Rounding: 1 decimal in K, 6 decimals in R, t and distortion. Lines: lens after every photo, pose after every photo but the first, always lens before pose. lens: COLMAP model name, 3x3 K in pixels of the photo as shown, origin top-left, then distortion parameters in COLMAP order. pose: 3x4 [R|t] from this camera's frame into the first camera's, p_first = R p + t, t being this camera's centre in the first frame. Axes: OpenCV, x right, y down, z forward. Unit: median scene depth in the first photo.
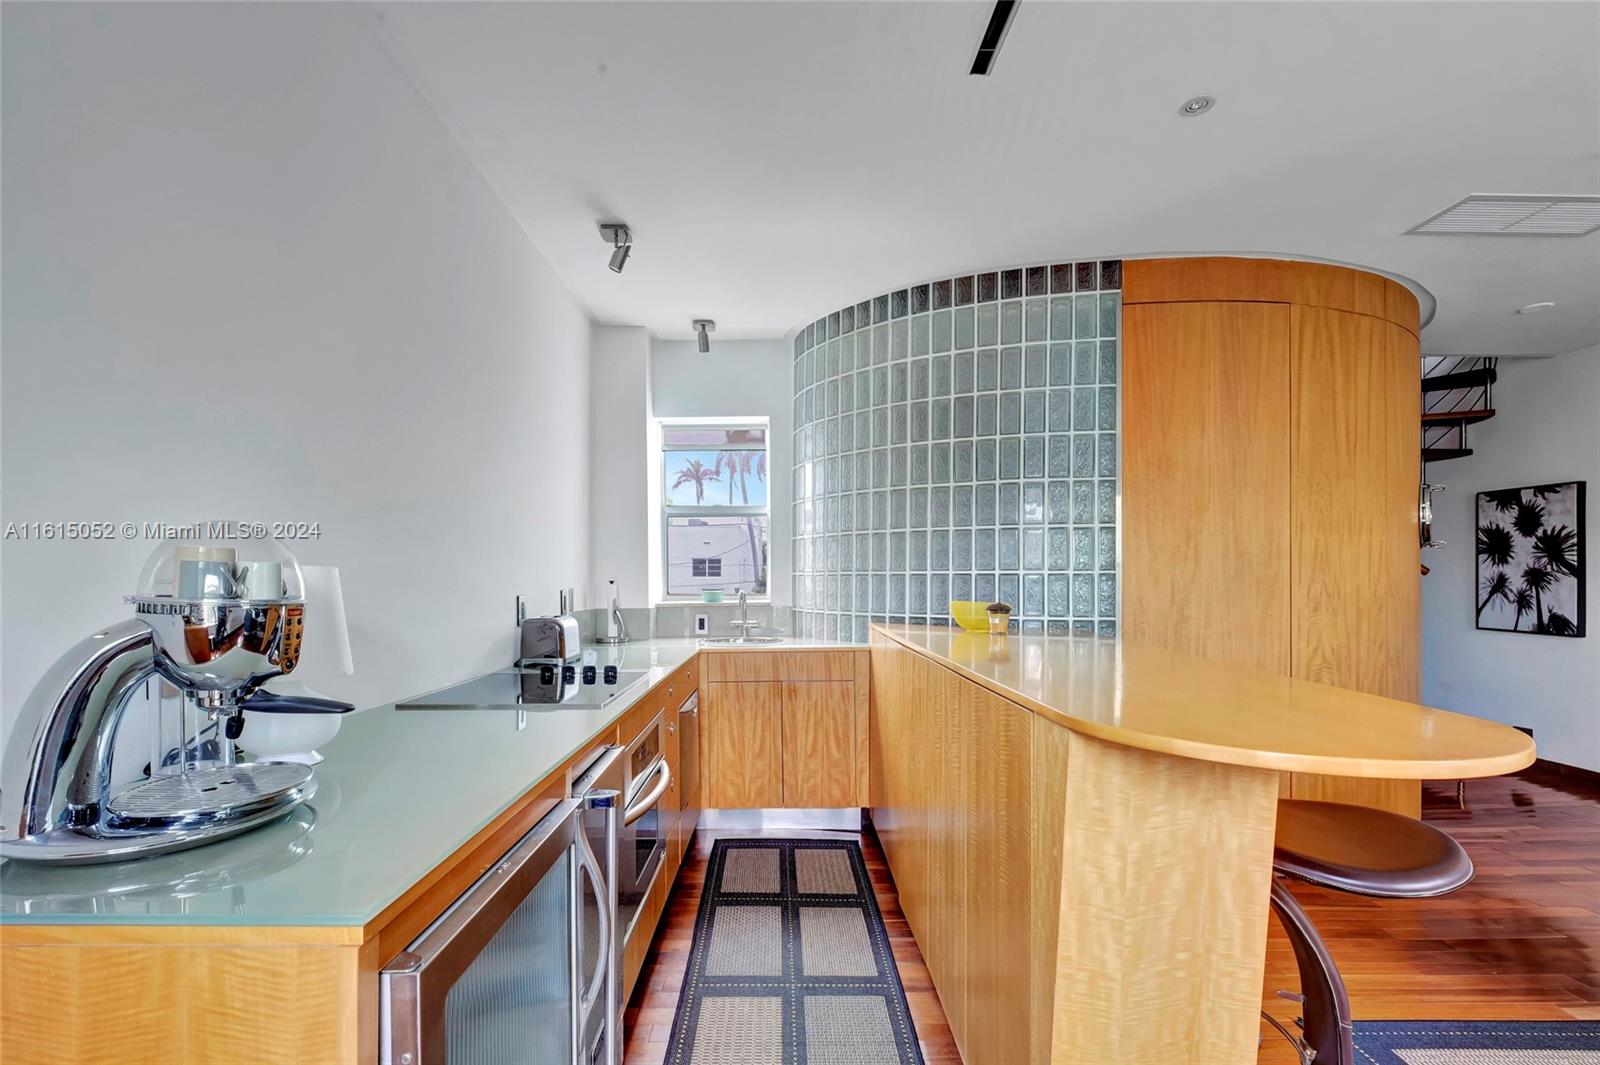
lens RADIAL K [[727.7, 0, 749.4], [0, 727.7, 583.4], [0, 0, 1]] dist [0.002646, -0.004543]
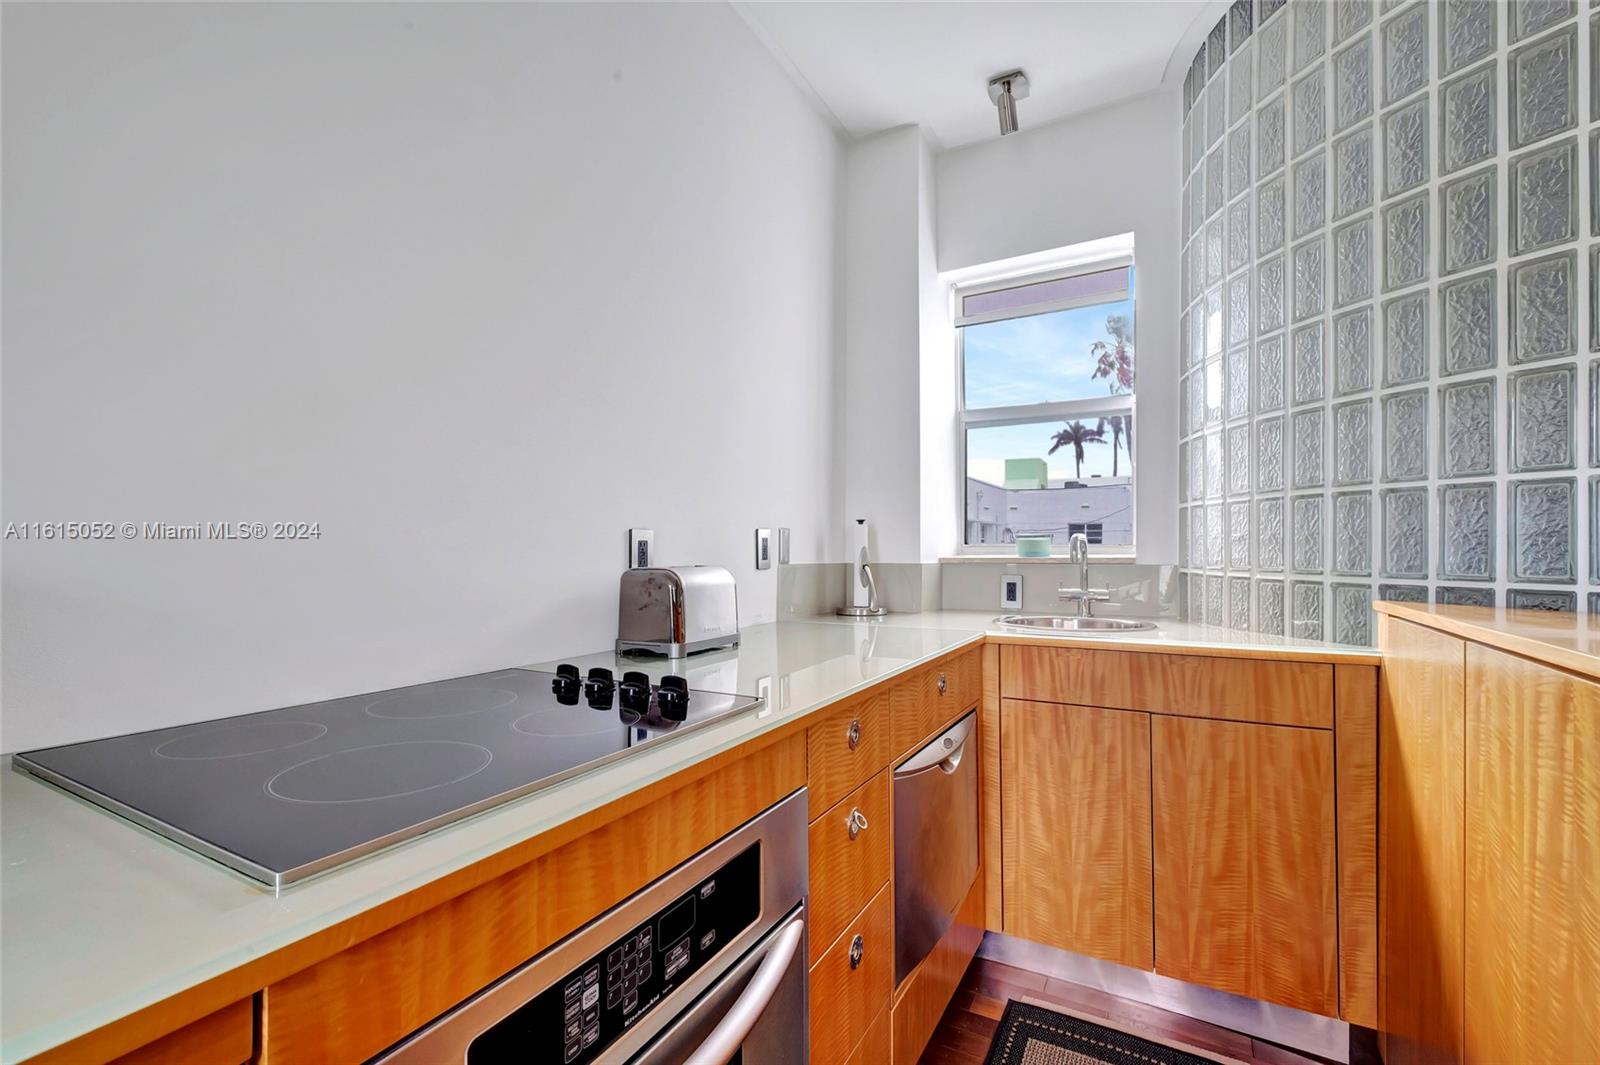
lens RADIAL K [[727.7, 0, 779.3], [0, 727.7, 532.9], [0, 0, 1]] dist [0.002646, -0.004543]
pose [[0.897117, 0.000511, -0.441793, 0.035882], [-0.010922, 0.999719, -0.021024, 0.025885], [0.441658, 0.023686, 0.896871, 0.439730]]
